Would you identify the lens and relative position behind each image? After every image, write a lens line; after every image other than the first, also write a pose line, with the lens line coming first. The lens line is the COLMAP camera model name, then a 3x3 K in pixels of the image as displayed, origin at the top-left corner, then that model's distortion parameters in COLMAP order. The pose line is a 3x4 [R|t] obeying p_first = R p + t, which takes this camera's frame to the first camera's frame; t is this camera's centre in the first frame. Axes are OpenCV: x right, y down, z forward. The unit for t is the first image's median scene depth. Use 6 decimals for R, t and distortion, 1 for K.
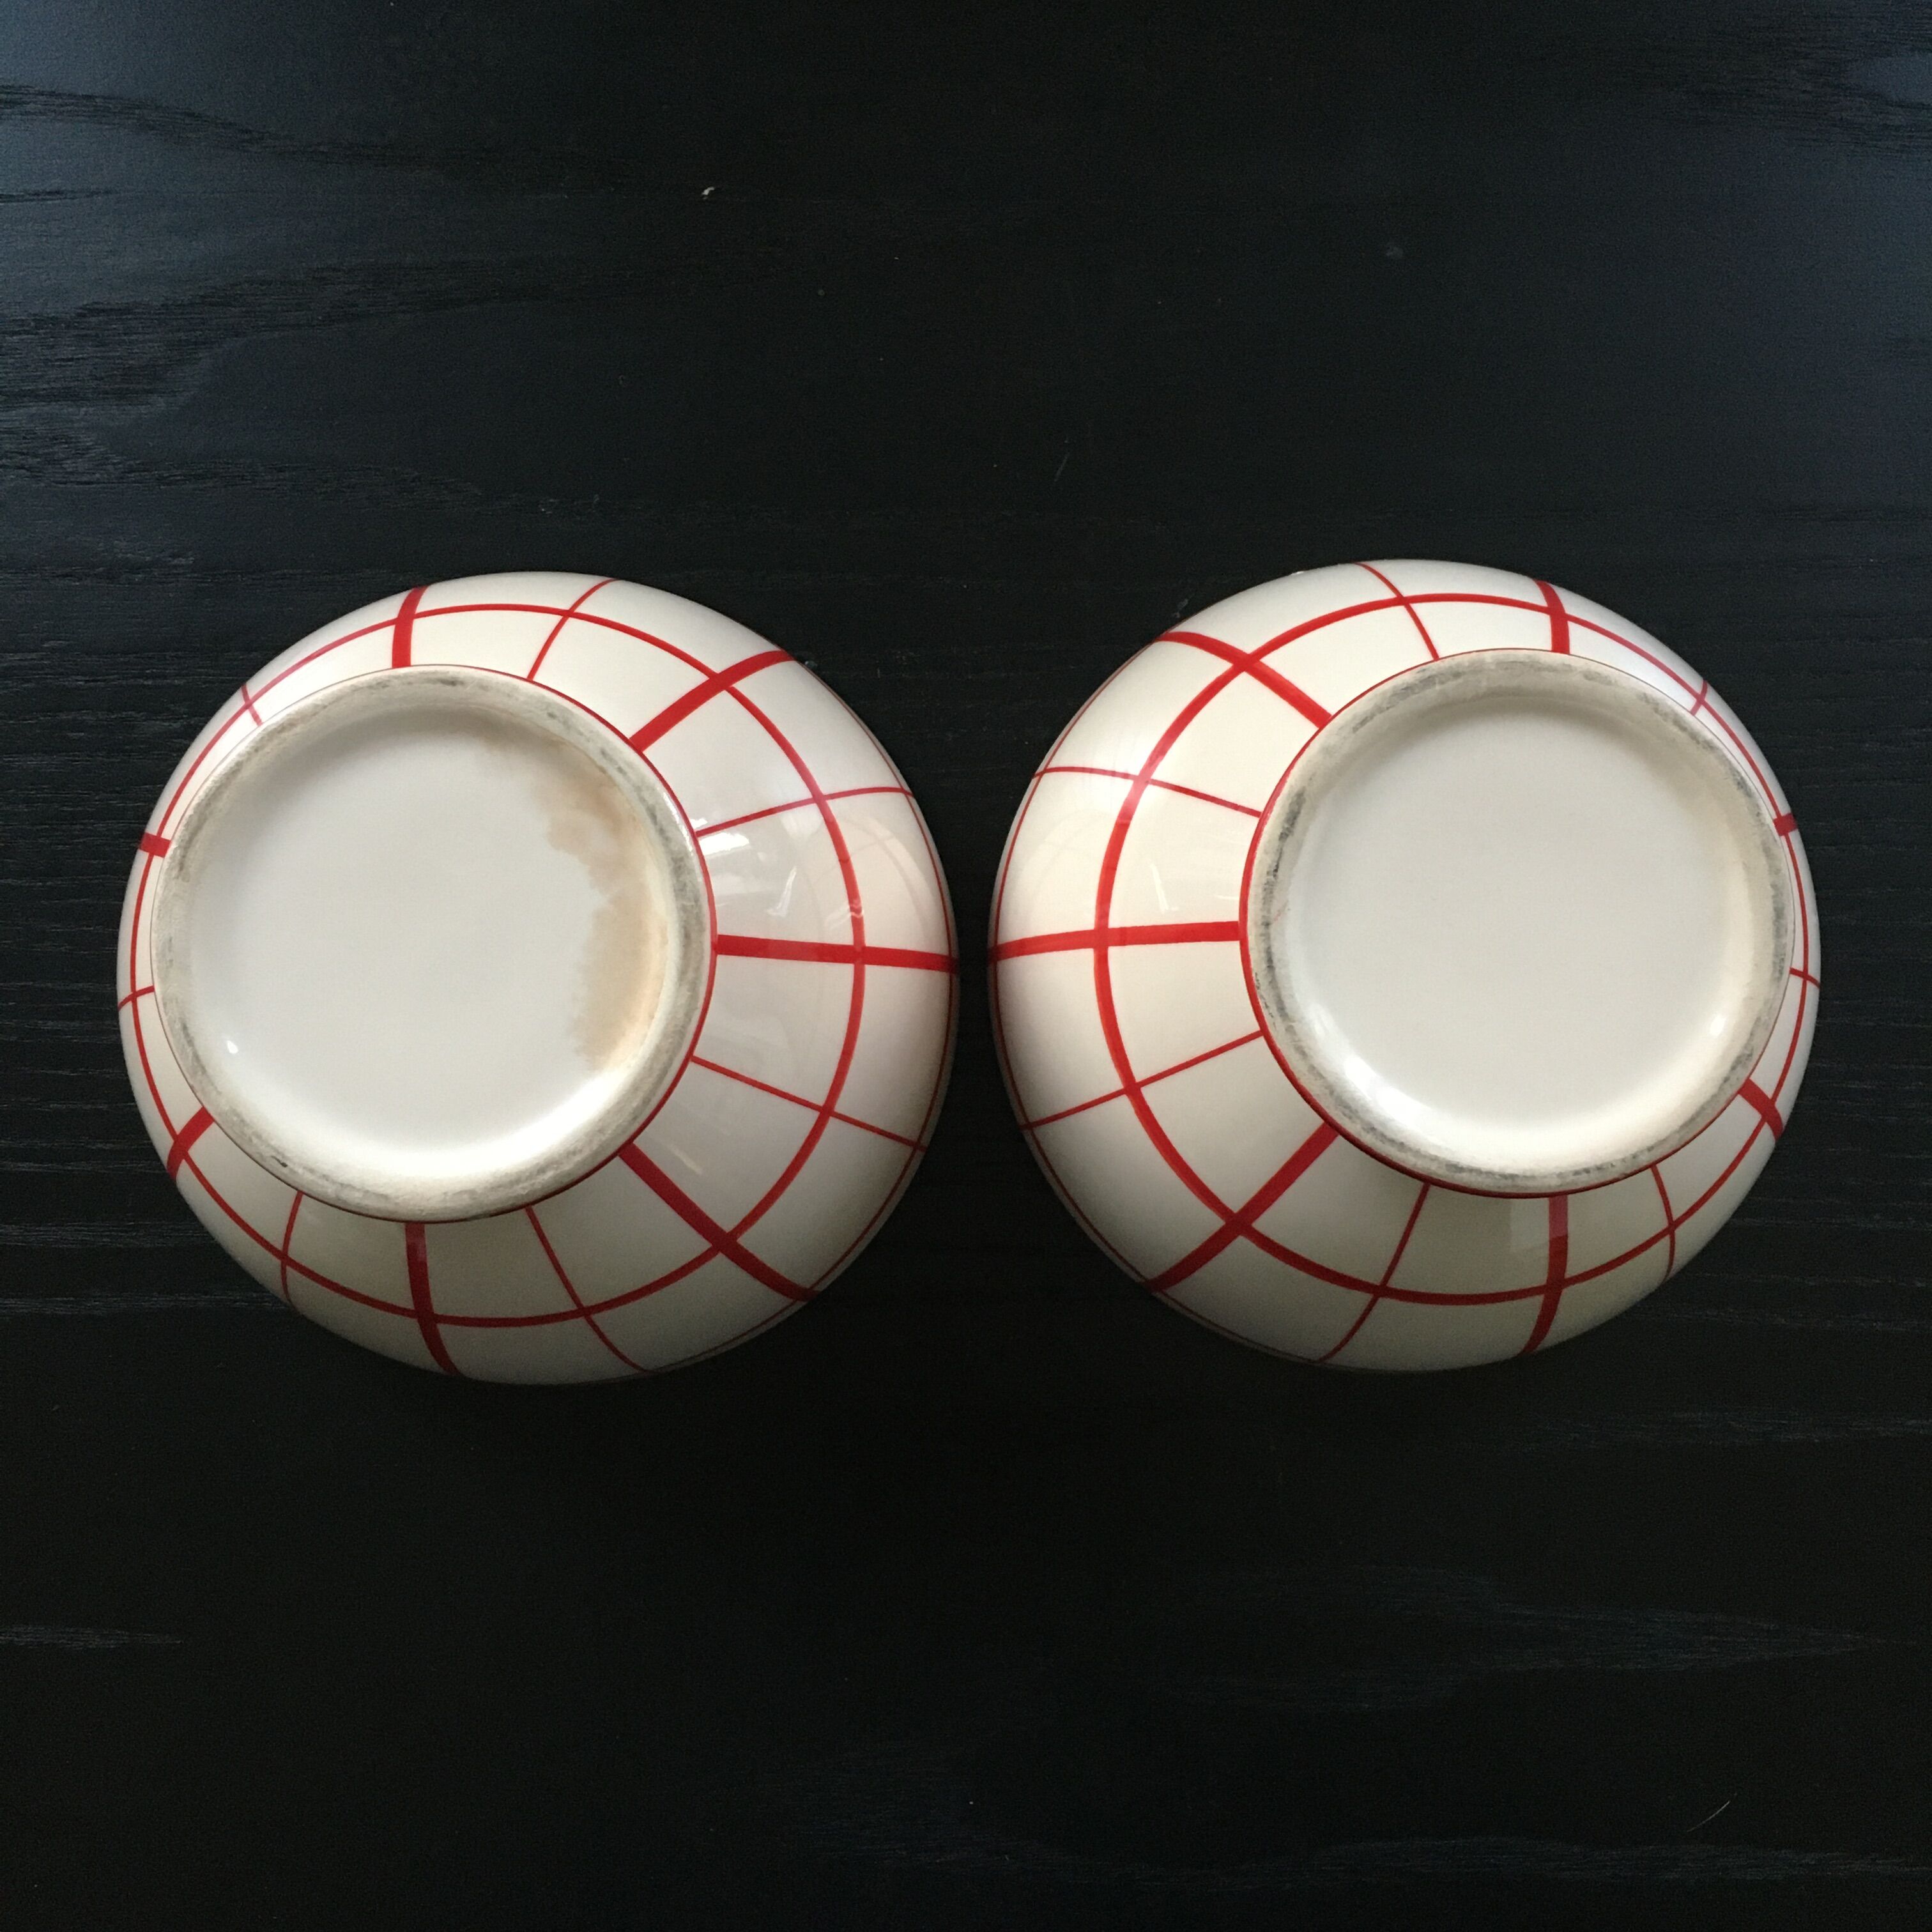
lens RADIAL K [[2204.9, 0, 960.9], [0, 2204.9, 962.2], [0, 0, 1]] dist [0.019487, 0.004595]
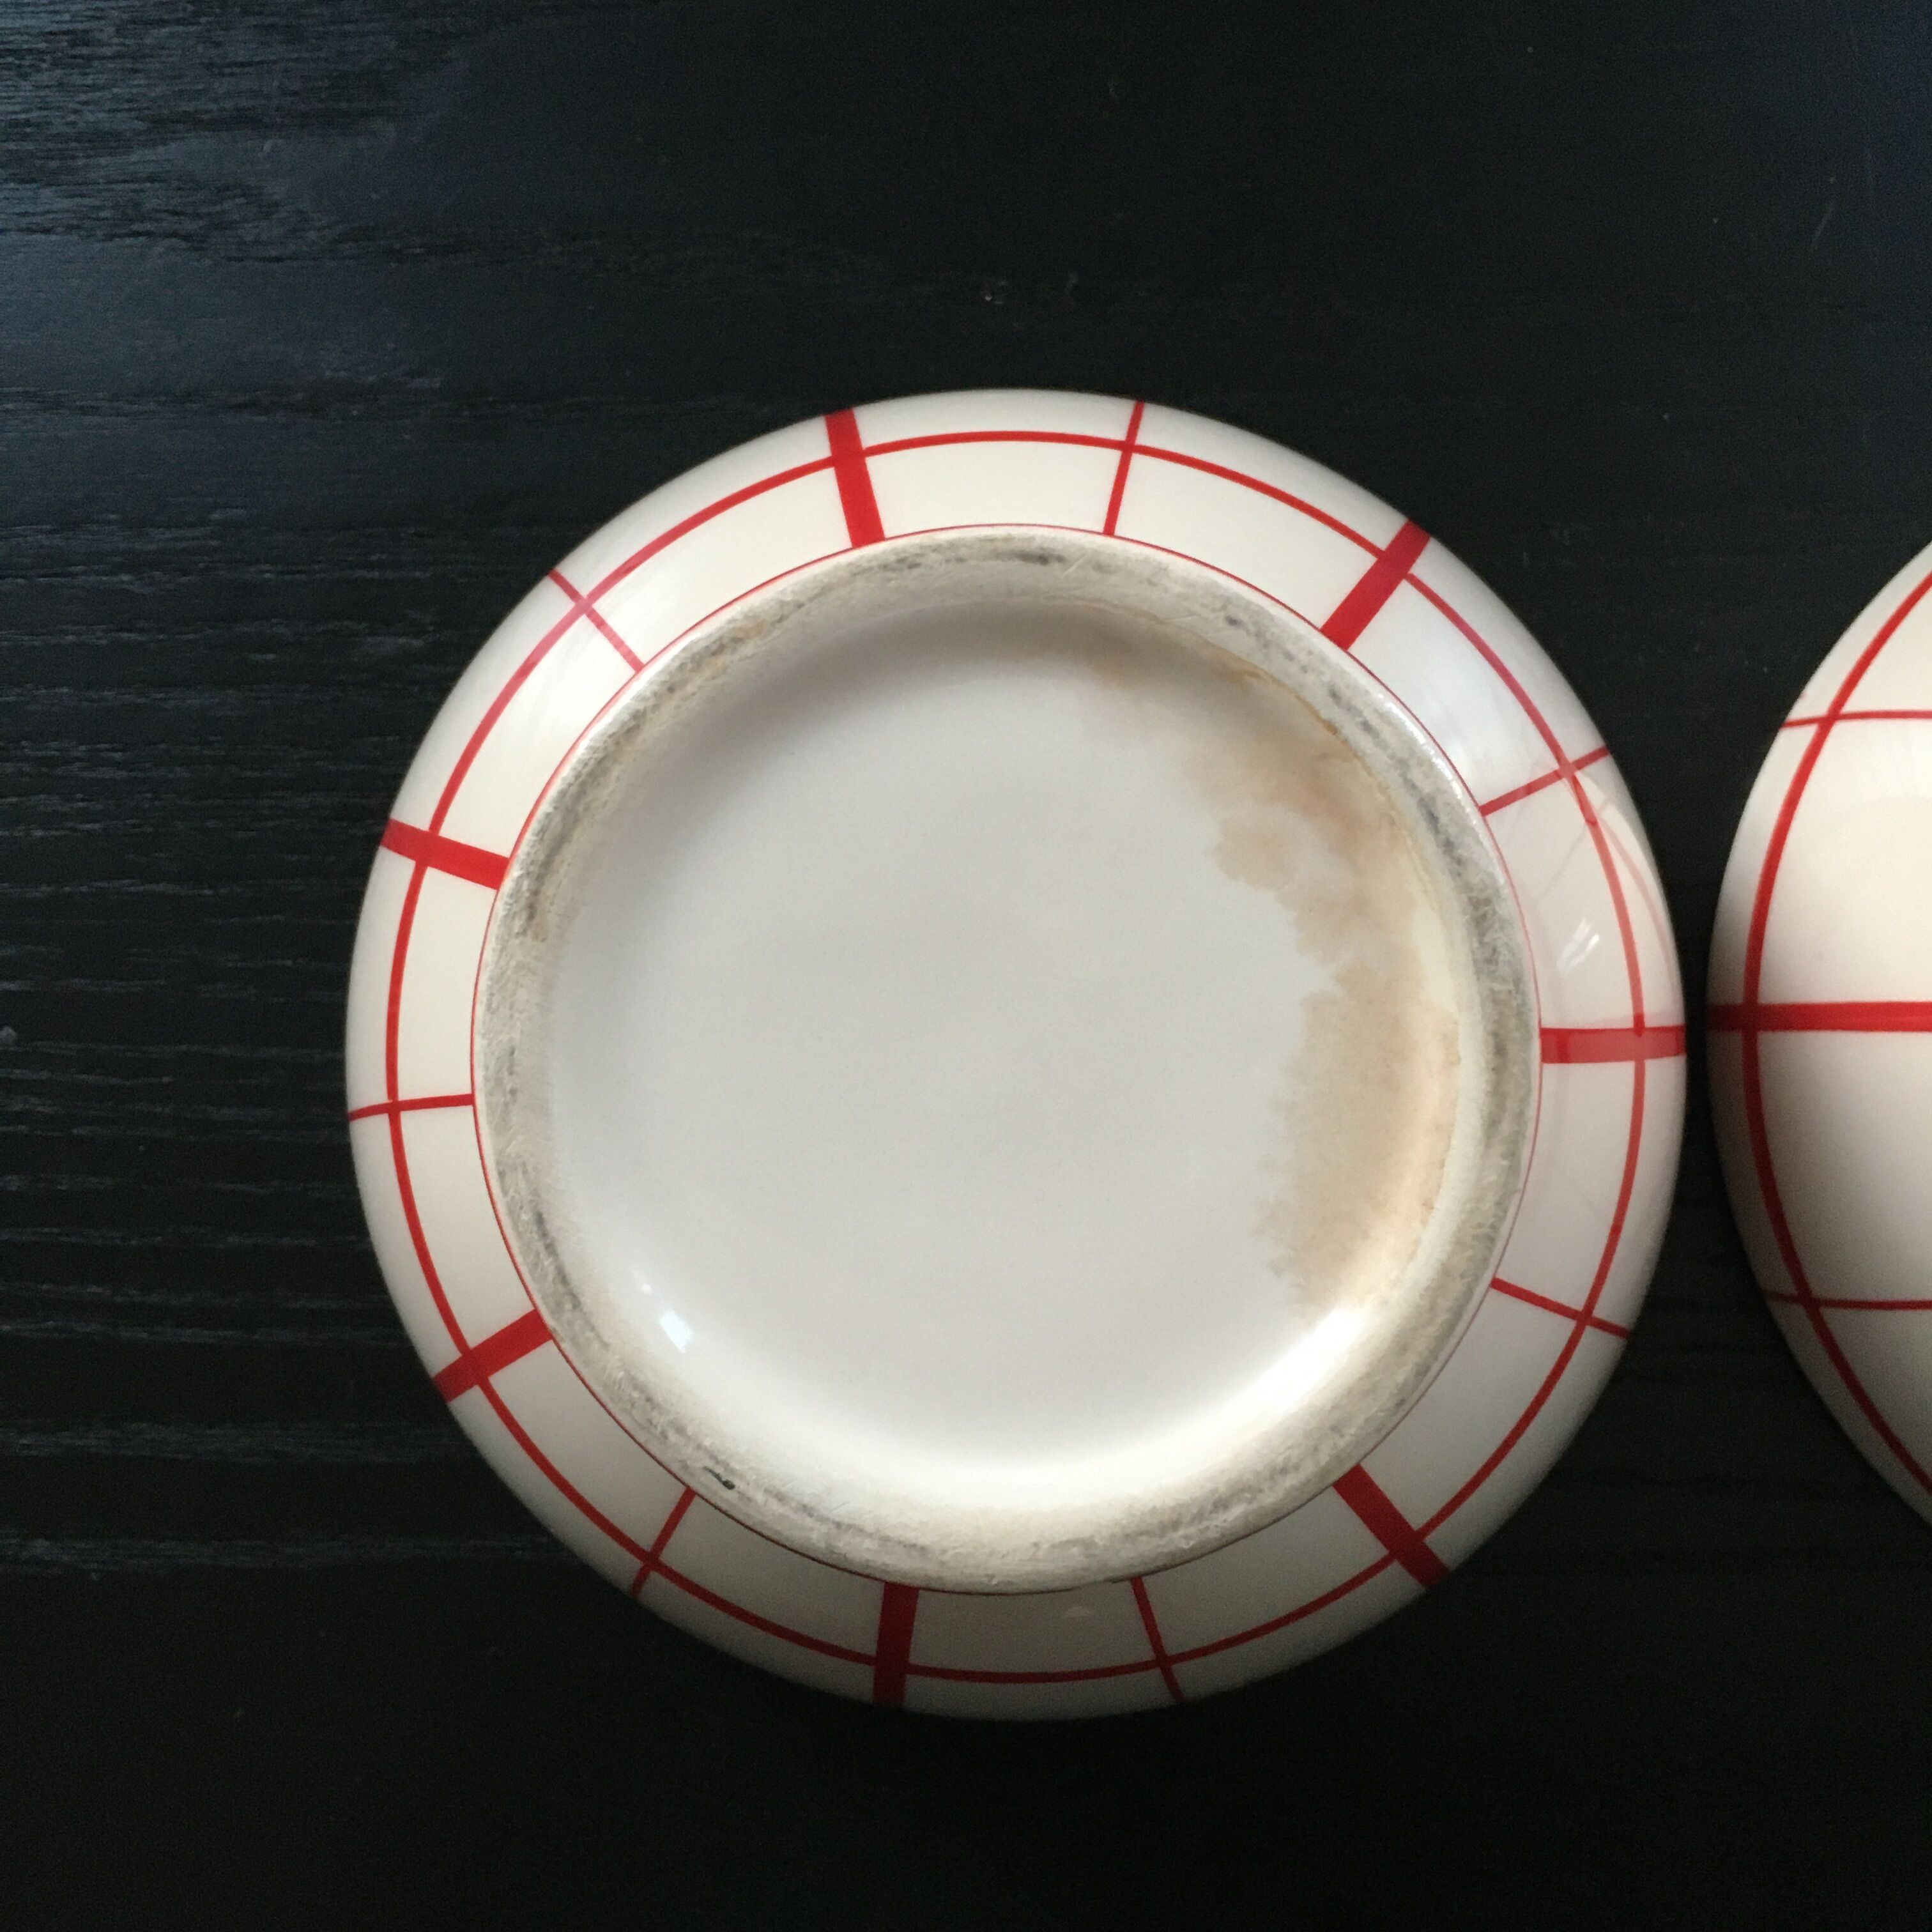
lens RADIAL K [[2304.1, 0, 966.0], [0, 2304.1, 966.0], [0, 0, 1]] dist [0.021522, 0.015604]
pose [[0.999081, 0.006427, -0.042372, -0.223991], [-0.005106, 0.999500, 0.031208, -0.047460], [0.042551, -0.030963, 0.998614, 0.453215]]
